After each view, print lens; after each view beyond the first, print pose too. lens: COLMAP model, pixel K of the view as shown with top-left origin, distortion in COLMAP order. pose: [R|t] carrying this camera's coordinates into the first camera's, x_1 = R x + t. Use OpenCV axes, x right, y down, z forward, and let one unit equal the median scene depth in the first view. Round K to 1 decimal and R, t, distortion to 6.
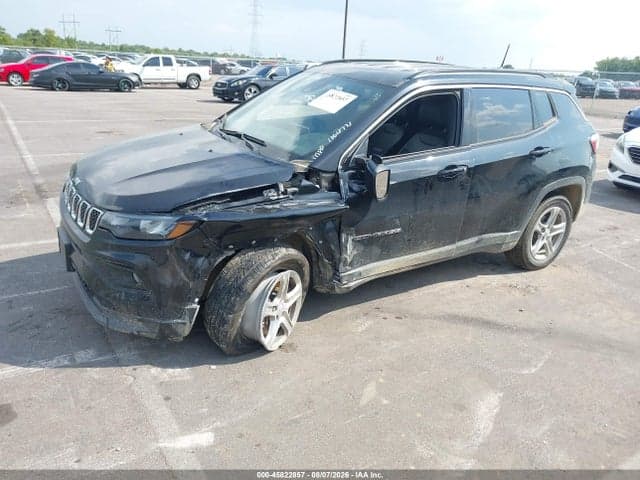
lens RADIAL K [[507.1, 0, 322.0], [0, 507.1, 237.3], [0, 0, 1]] dist [0.003444, -0.006601]
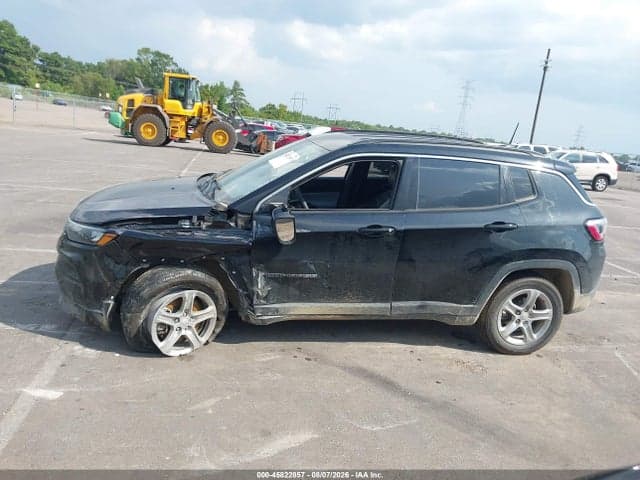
lens RADIAL K [[507.1, 0, 322.0], [0, 507.1, 237.3], [0, 0, 1]] dist [0.003444, -0.006601]
pose [[0.923505, 0.123724, -0.363085, 0.601058], [-0.173737, 0.978812, -0.108363, 0.020592], [0.341985, 0.163155, 0.925433, -0.016179]]
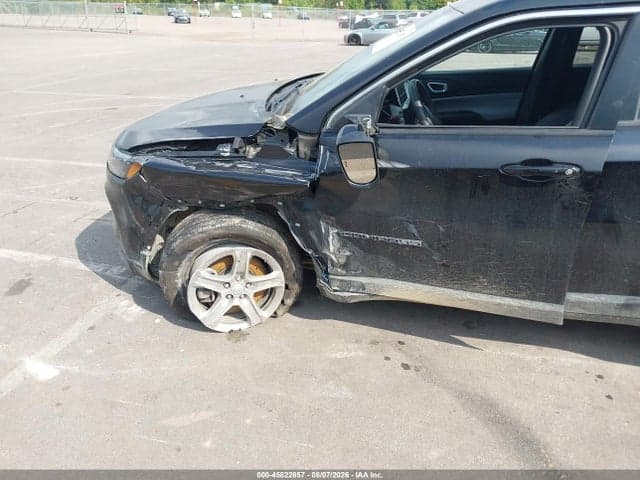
lens RADIAL K [[505.7, 0, 327.1], [0, 505.7, 242.8], [0, 0, 1]] dist [0.006390, -0.011264]
pose [[0.673599, 0.260502, -0.691667, 0.569131], [-0.210749, 0.964674, 0.158081, -0.095637], [0.708413, 0.039285, 0.704704, 0.497824]]
